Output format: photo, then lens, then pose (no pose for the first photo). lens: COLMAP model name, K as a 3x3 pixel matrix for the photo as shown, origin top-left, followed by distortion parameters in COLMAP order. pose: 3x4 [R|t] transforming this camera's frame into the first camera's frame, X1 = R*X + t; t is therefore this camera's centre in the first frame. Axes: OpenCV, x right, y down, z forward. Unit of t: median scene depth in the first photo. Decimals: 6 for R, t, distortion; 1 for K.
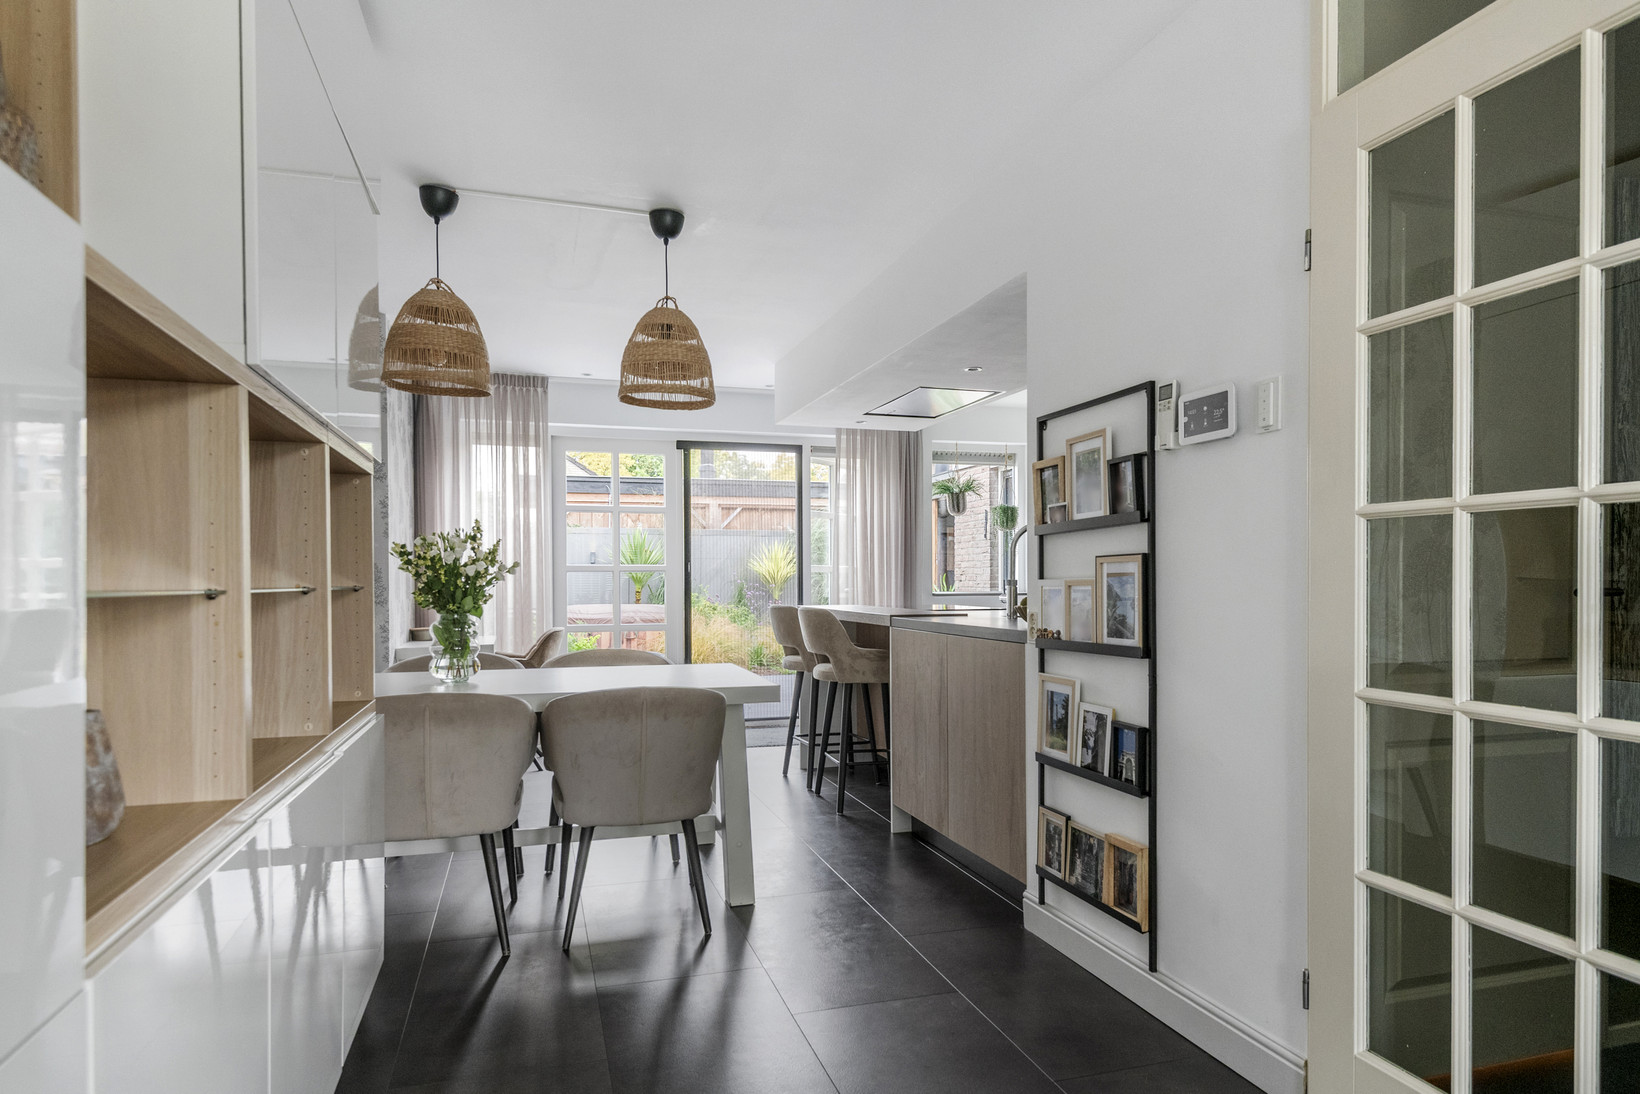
lens RADIAL K [[967.8, 0, 813.3], [0, 967.8, 540.5], [0, 0, 1]] dist [0.002374, -0.005612]
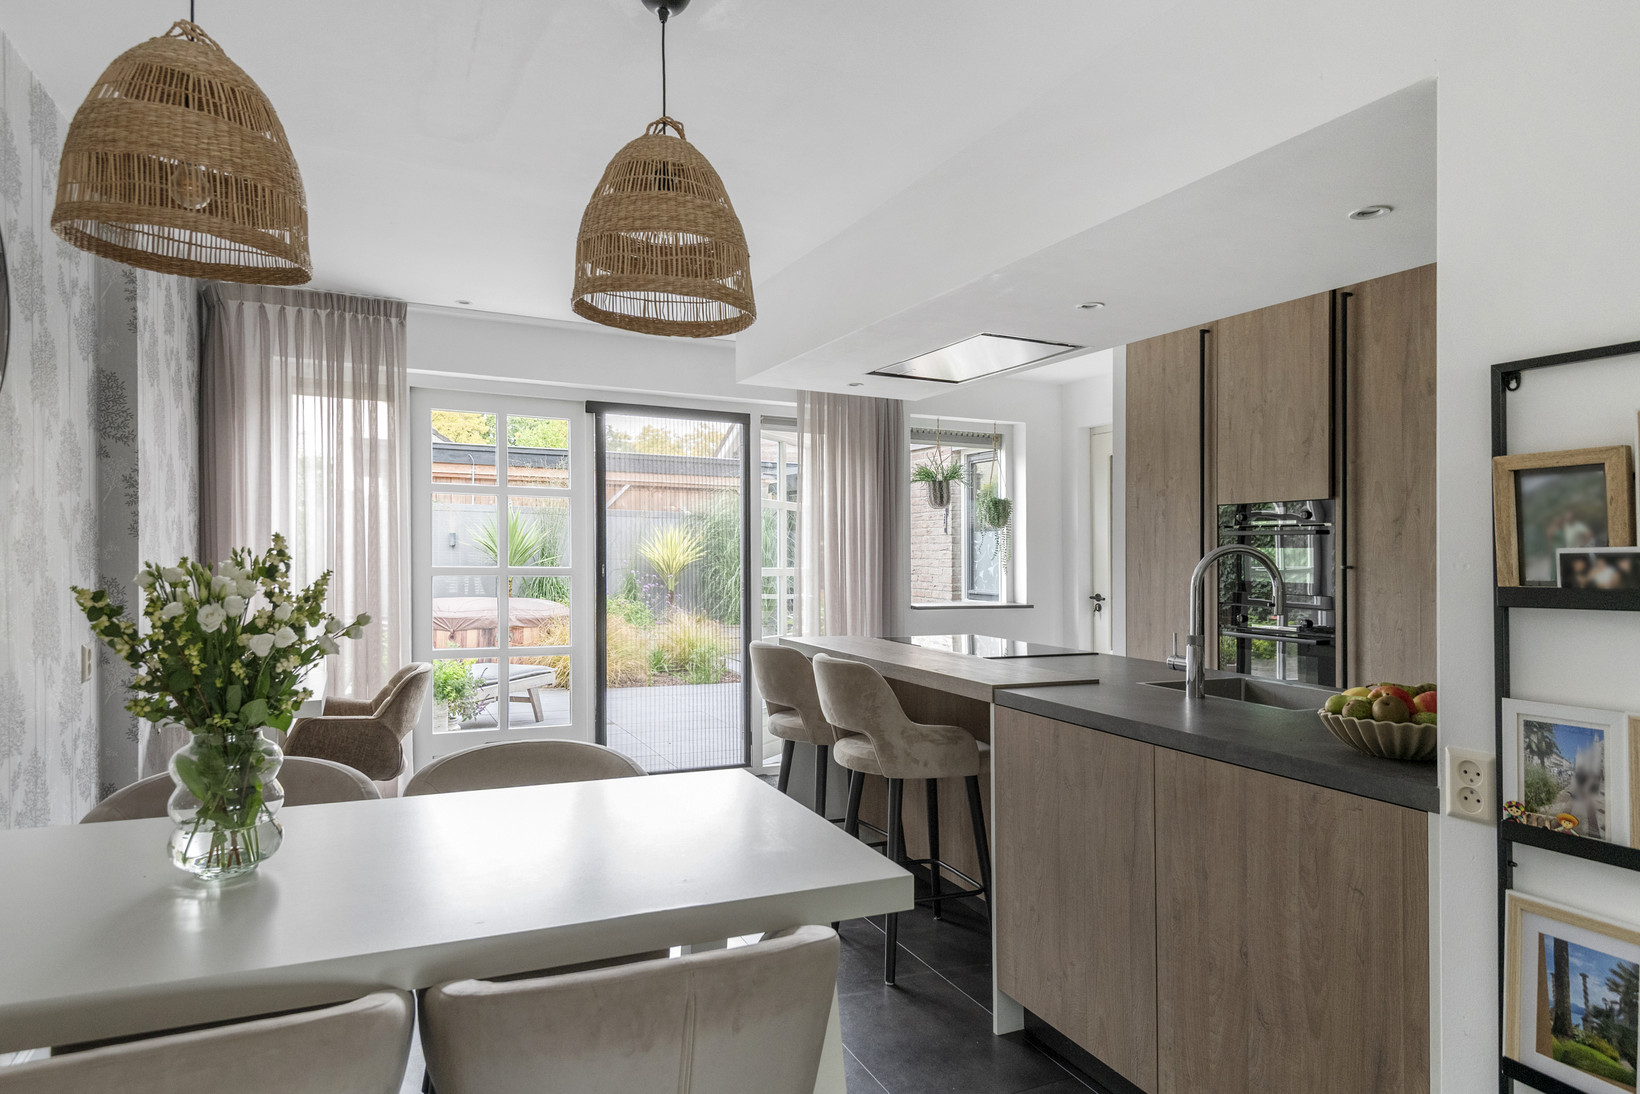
lens RADIAL K [[967.8, 0, 828.3], [0, 967.8, 555.1], [0, 0, 1]] dist [0.002374, -0.005612]
pose [[0.987514, 0.015799, 0.156737, -0.095471], [-0.022055, 0.999025, 0.038254, -0.022477], [-0.155980, -0.041233, 0.986899, 0.302164]]
